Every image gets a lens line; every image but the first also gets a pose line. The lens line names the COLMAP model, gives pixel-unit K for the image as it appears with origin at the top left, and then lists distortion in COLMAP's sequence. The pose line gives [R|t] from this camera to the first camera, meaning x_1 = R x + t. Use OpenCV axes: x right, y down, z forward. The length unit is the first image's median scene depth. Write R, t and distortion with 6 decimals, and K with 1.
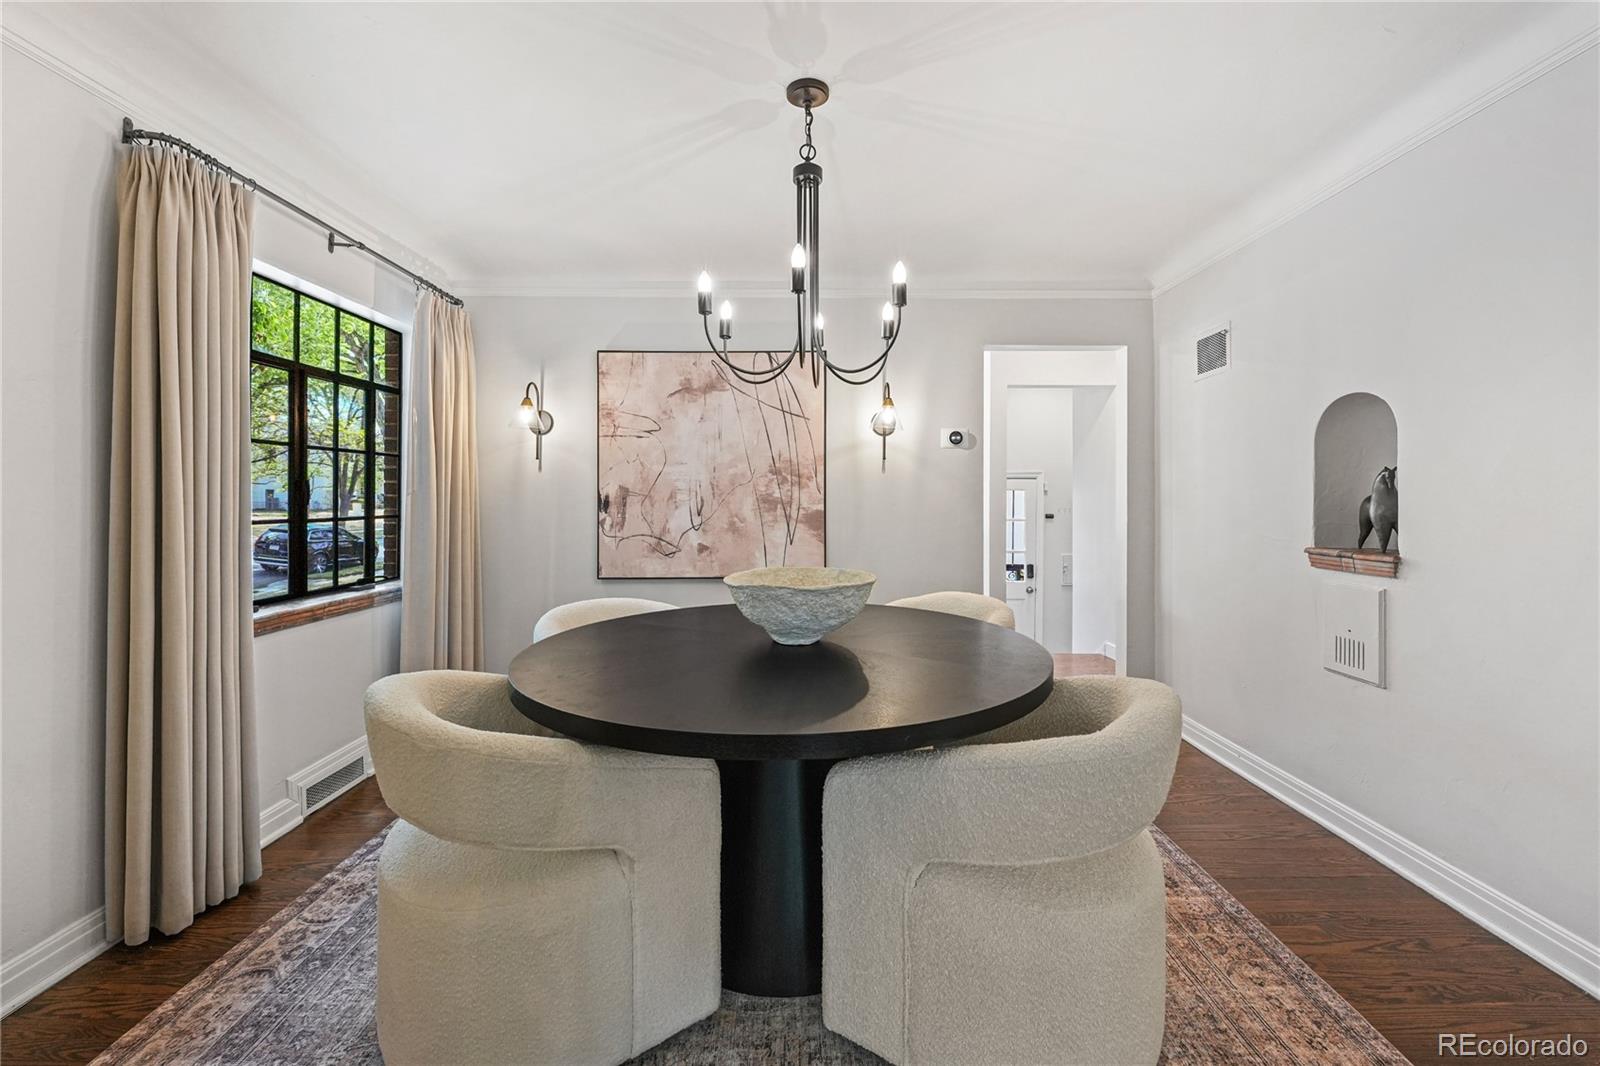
lens RADIAL K [[644.6, 0, 797.6], [0, 644.6, 504.6], [0, 0, 1]] dist [0.001043, 0.000471]
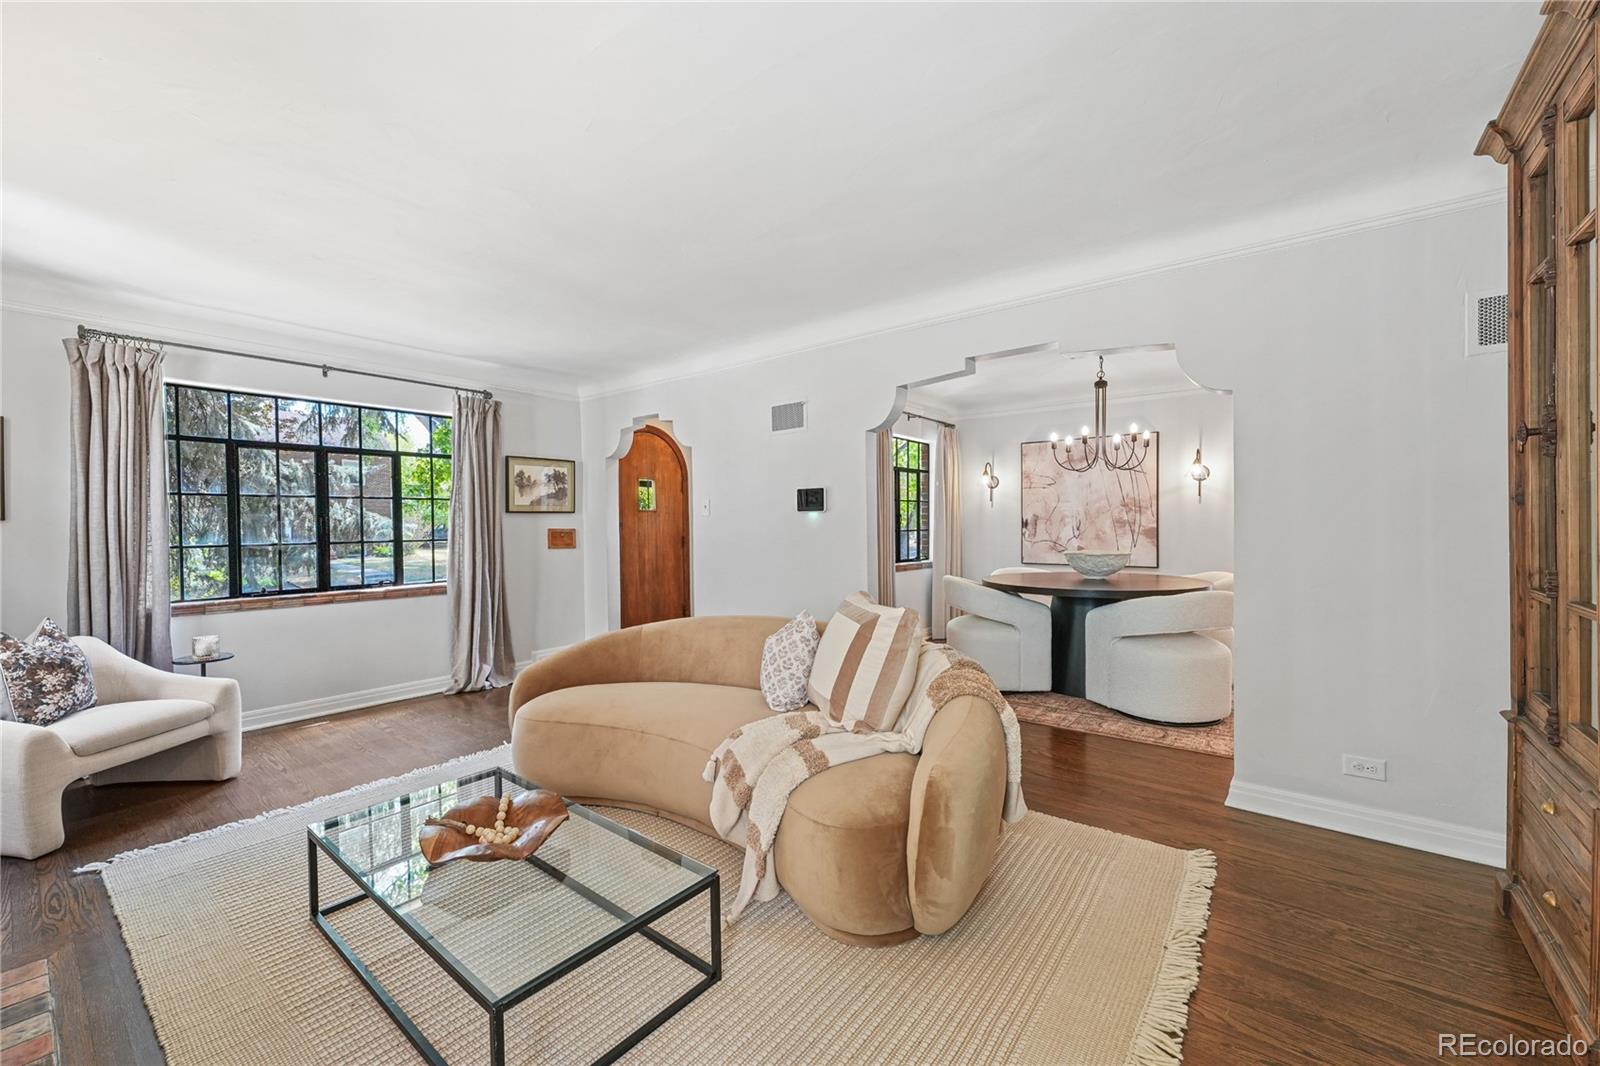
lens RADIAL K [[644.6, 0, 796.3], [0, 644.6, 529.4], [0, 0, 1]] dist [0.001043, 0.000471]
pose [[0.786946, 0.001527, -0.617019, 0.343104], [0.003071, 0.999975, 0.006391, 0.000844], [0.617014, -0.006924, 0.786922, -0.915121]]
